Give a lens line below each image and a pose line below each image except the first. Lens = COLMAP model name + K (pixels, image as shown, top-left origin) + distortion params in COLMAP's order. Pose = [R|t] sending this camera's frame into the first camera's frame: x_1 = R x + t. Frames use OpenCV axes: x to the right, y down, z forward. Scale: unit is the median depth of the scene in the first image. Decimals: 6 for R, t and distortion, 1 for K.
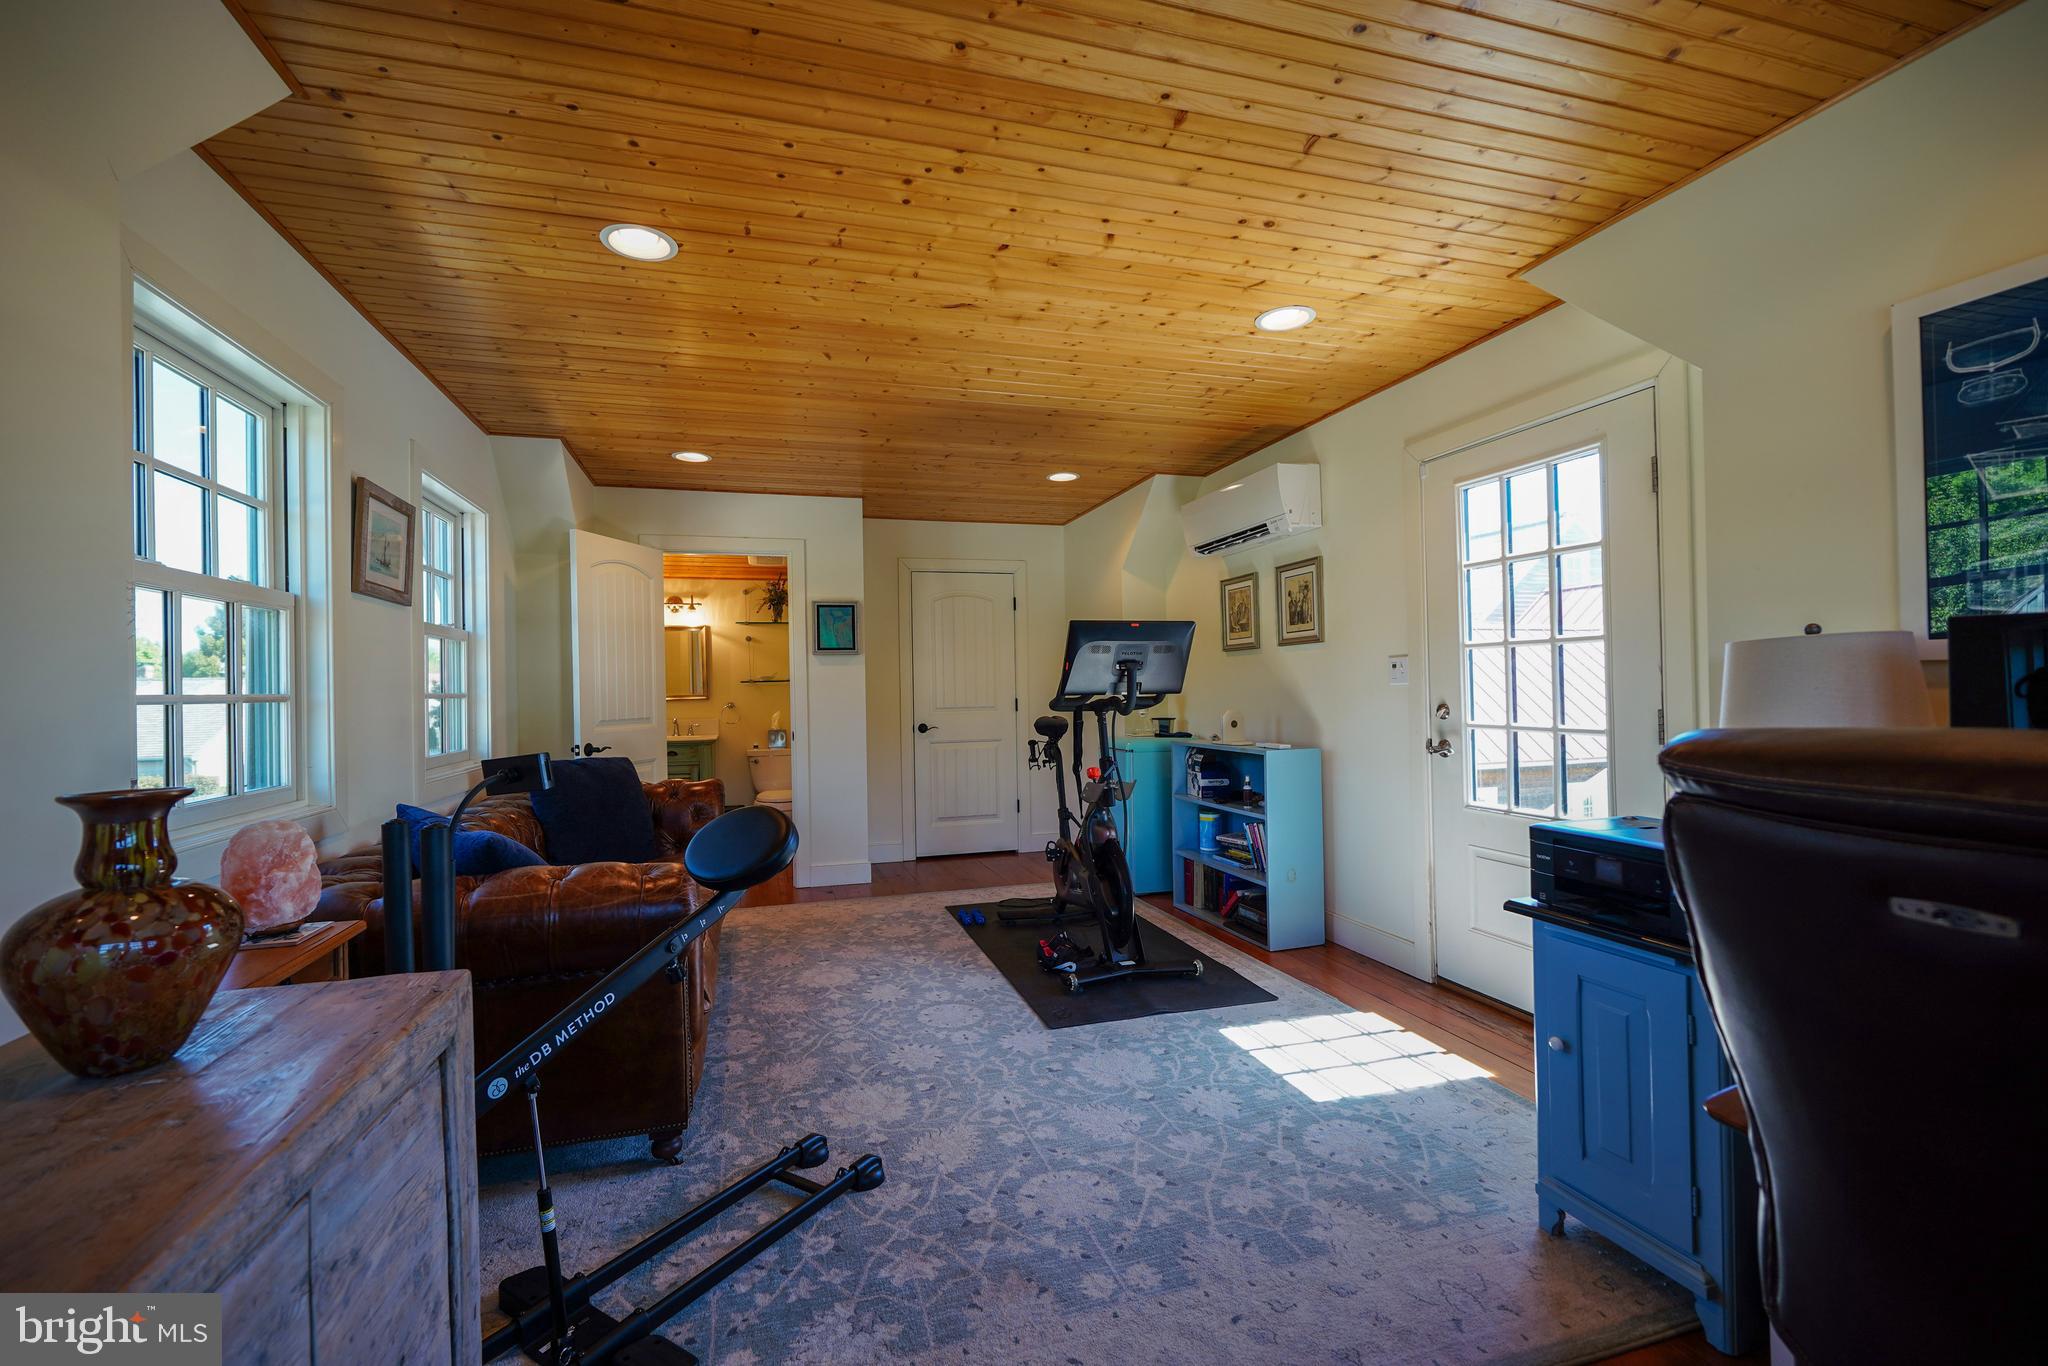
lens RADIAL K [[867.6, 0, 1006.1], [0, 867.6, 678.9], [0, 0, 1]] dist [-0.006697, 0.004715]
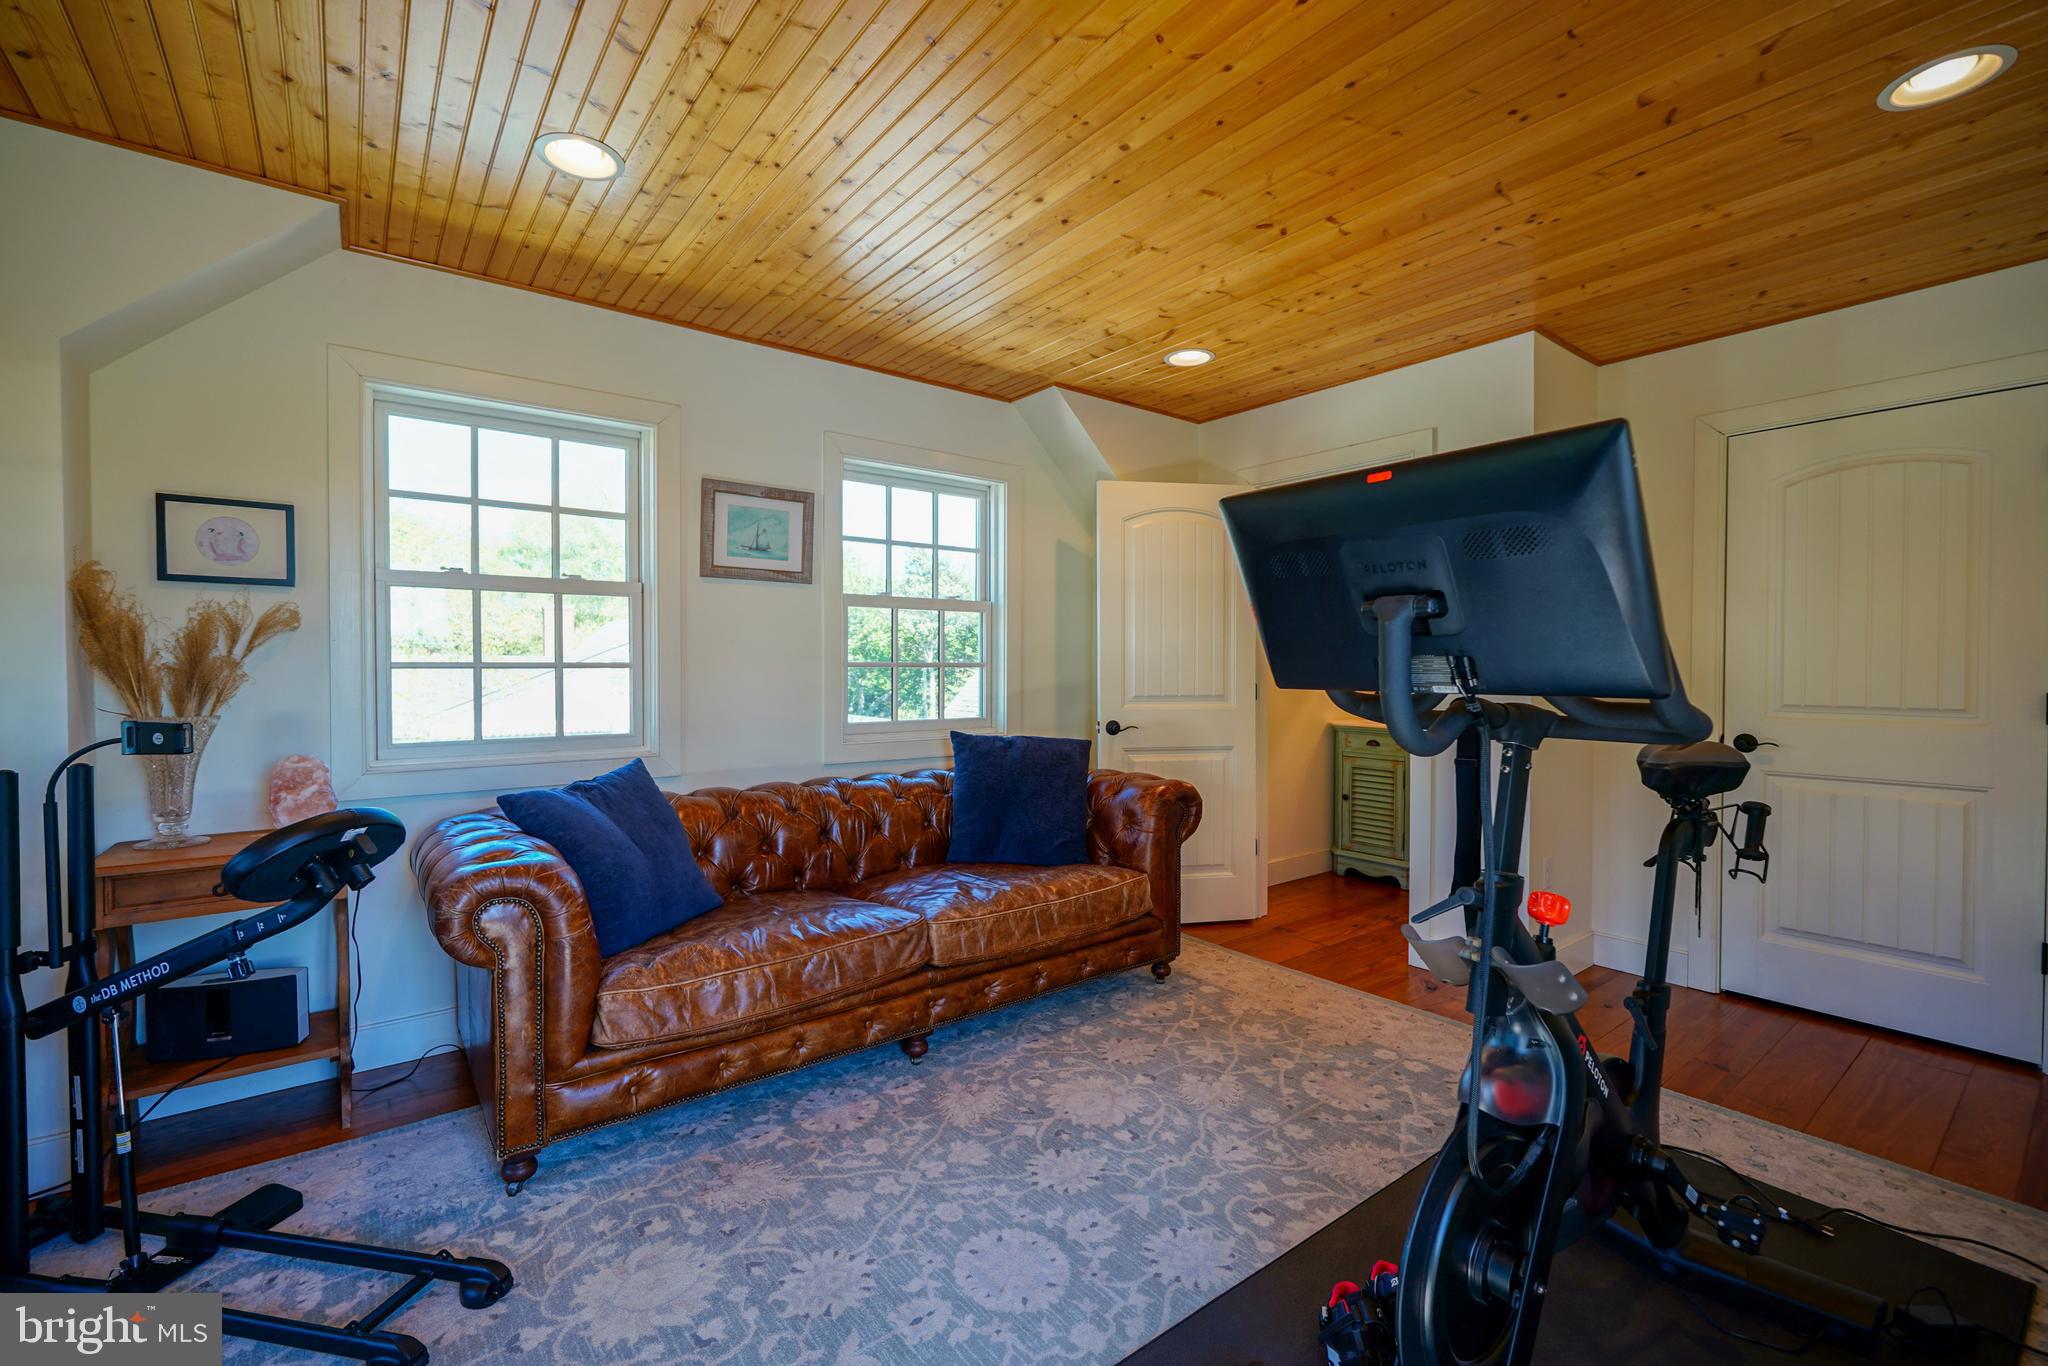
lens RADIAL K [[867.6, 0, 1006.1], [0, 867.6, 678.9], [0, 0, 1]] dist [-0.006697, 0.004715]
pose [[0.359591, 0.031202, -0.932588, 0.359076], [0.003498, 0.999389, 0.034786, 0.000253], [0.933103, -0.015771, 0.359262, 0.675745]]
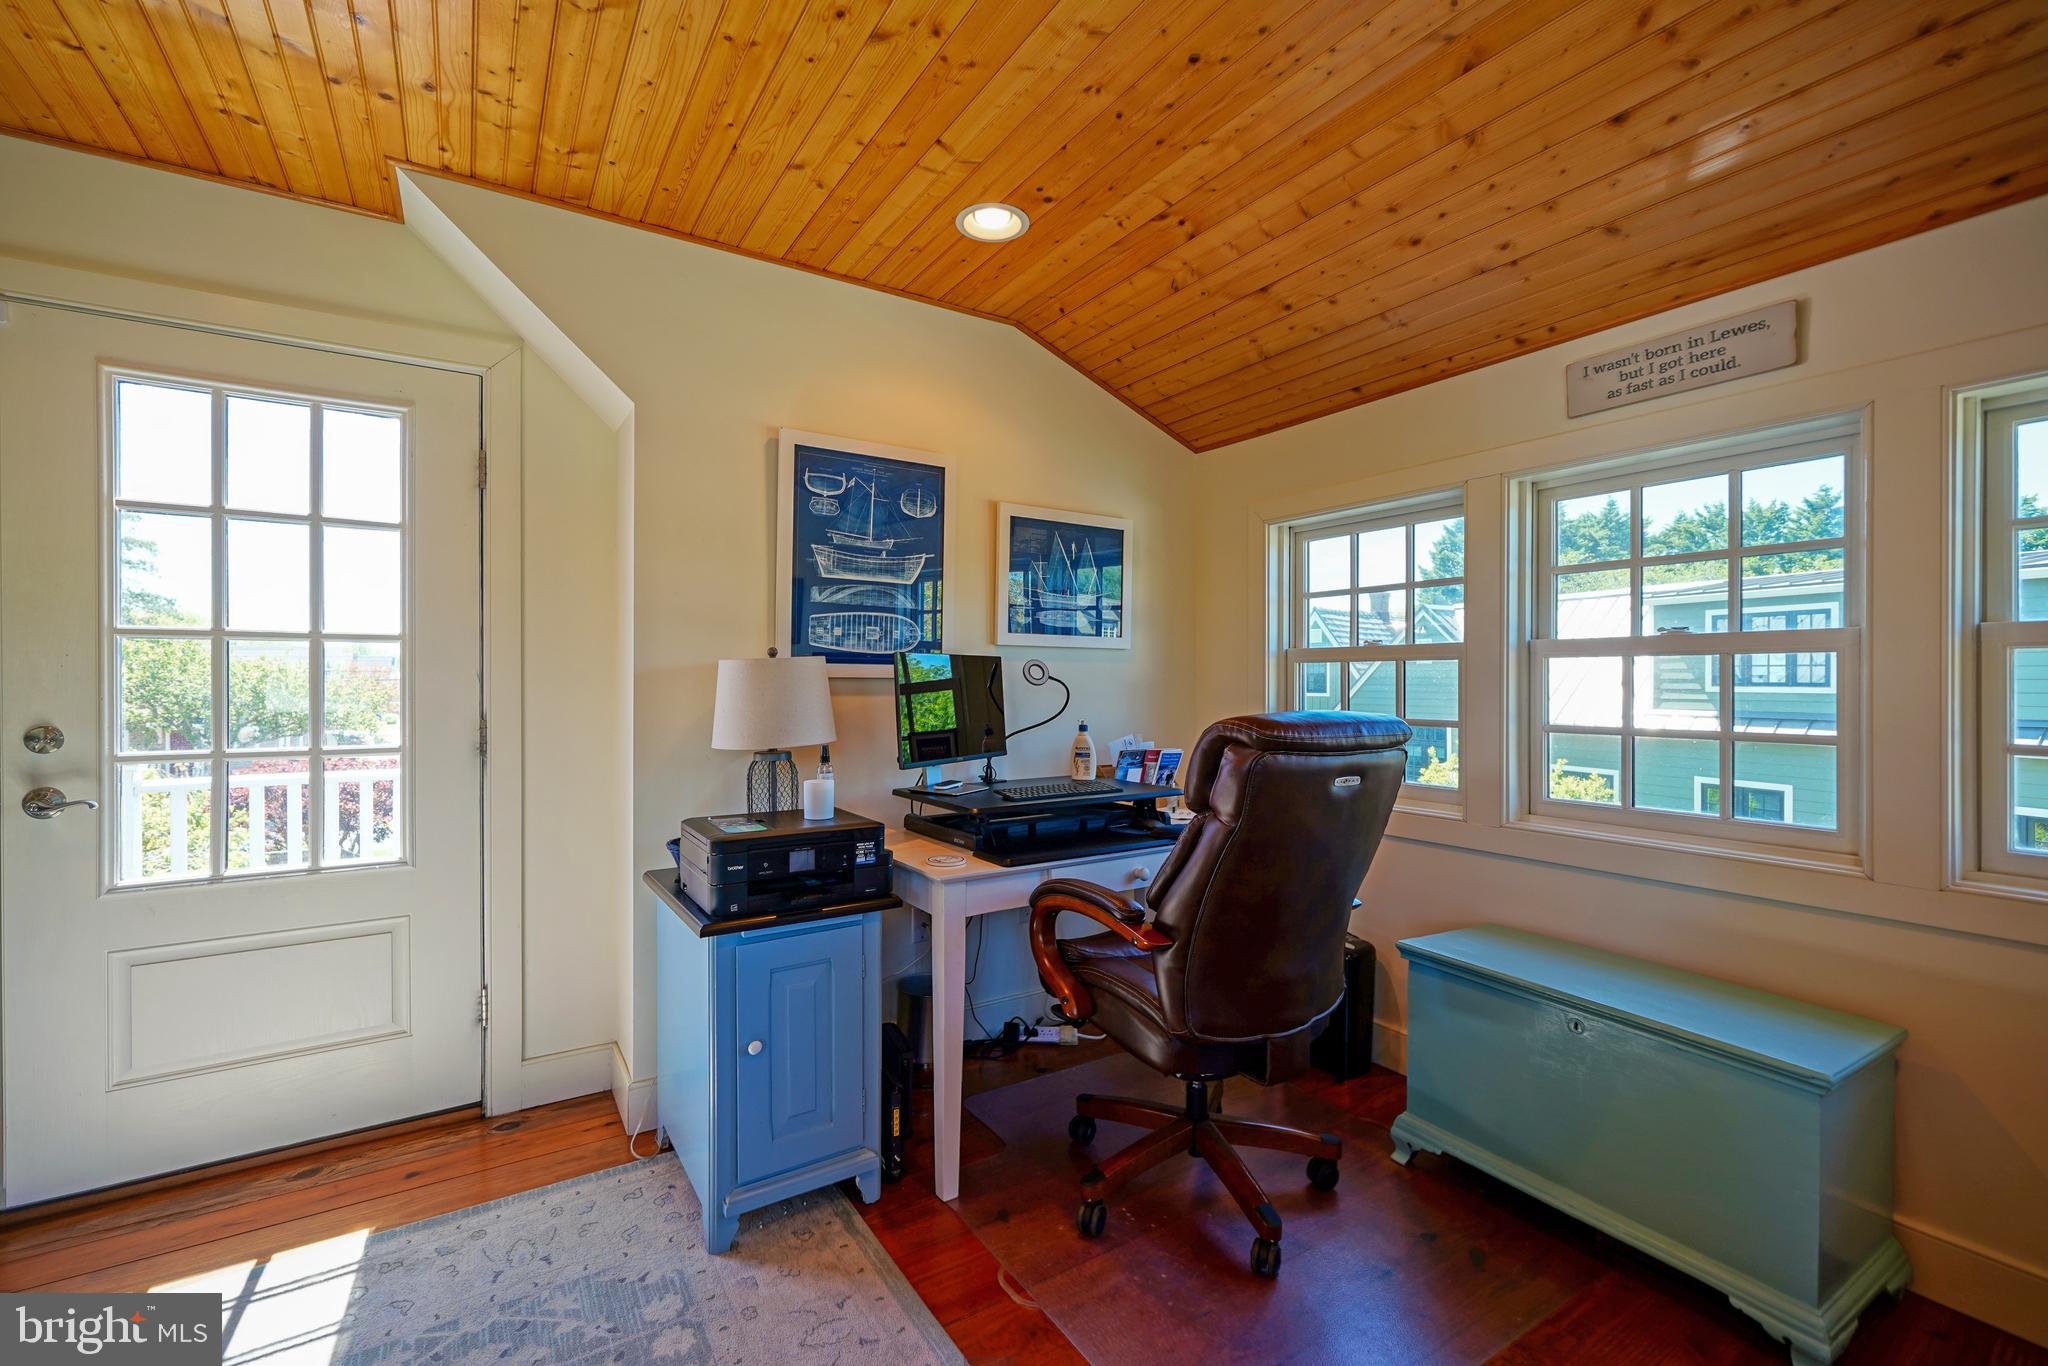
lens RADIAL K [[867.6, 0, 1006.1], [0, 867.6, 678.9], [0, 0, 1]] dist [-0.006697, 0.004715]
pose [[-0.271624, 0.017999, 0.962235, -0.204247], [-0.006382, 0.999769, -0.020502, 0.004067], [-0.962382, -0.011710, -0.271446, 0.475080]]
